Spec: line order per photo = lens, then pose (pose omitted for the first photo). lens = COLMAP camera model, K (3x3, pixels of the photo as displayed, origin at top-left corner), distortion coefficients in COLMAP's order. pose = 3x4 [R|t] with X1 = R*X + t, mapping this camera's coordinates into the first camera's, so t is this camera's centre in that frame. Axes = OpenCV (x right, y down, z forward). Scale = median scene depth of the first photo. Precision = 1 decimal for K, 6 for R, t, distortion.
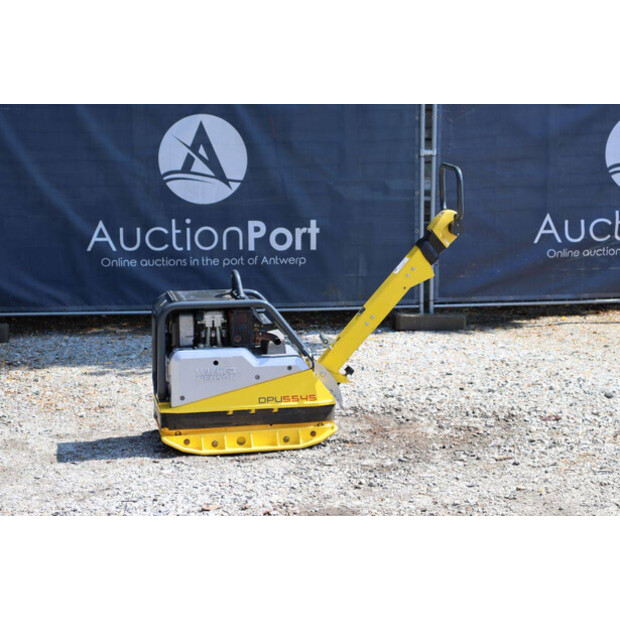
lens RADIAL K [[1459.6, 0, 316.0], [0, 1459.6, 313.5], [0, 0, 1]] dist [0.415123, 0.488959]
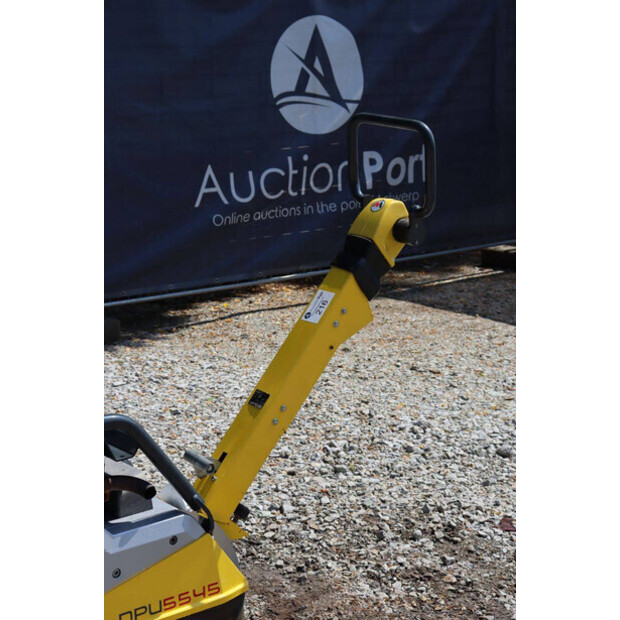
lens RADIAL K [[1459.6, 0, 316.0], [0, 1459.6, 313.5], [0, 0, 1]] dist [0.415123, 0.488959]
pose [[0.887782, -0.103539, 0.448467, -0.187732], [0.075879, 0.993961, 0.079269, -0.073814], [-0.453966, -0.036345, 0.890277, 0.517644]]
